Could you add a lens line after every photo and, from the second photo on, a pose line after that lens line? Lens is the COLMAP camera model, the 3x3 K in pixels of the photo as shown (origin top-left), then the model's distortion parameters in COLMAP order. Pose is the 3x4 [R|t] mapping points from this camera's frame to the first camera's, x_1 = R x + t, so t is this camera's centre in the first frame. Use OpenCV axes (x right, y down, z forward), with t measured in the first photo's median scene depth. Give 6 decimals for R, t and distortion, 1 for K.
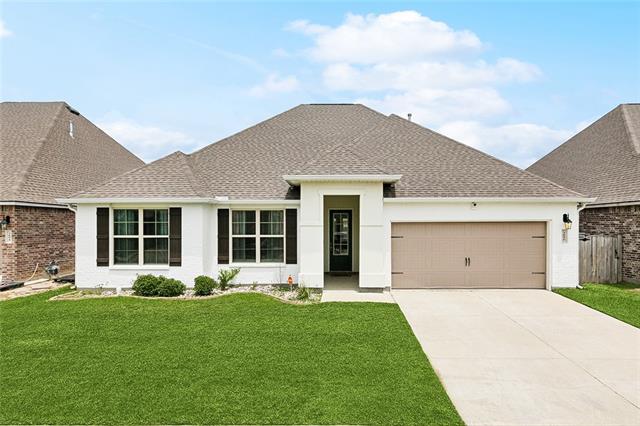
lens RADIAL K [[371.0, 0, 332.9], [0, 371.0, 225.7], [0, 0, 1]] dist [-0.001257, 0.005363]
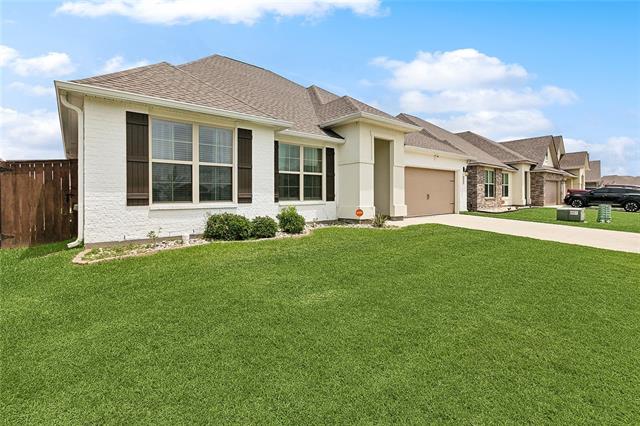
lens RADIAL K [[297.3, 0, 327.3], [0, 297.3, 193.6], [0, 0, 1]] dist [0.005496, -0.001644]
pose [[0.747567, 0.001315, 0.664185, -0.710608], [0.006180, 0.999941, -0.008936, 0.094971], [-0.664157, 0.010785, 0.747515, 0.404914]]
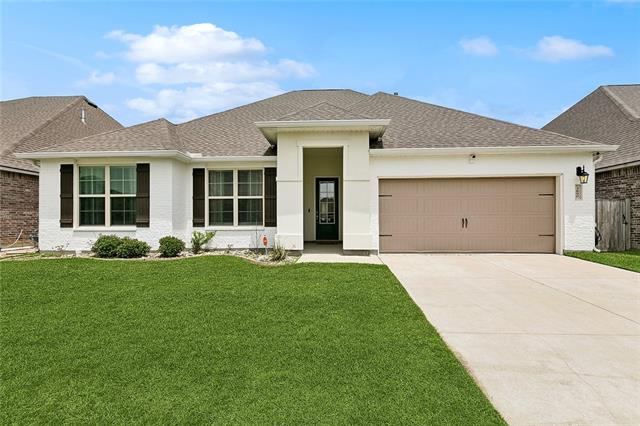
lens RADIAL K [[297.3, 0, 320.8], [0, 297.3, 217.9], [0, 0, 1]] dist [0.005496, -0.001644]
pose [[0.999347, -0.002718, -0.036032, 0.042855], [0.002245, 0.999911, -0.013171, 0.096166], [0.036065, 0.013082, 0.999264, 0.274854]]
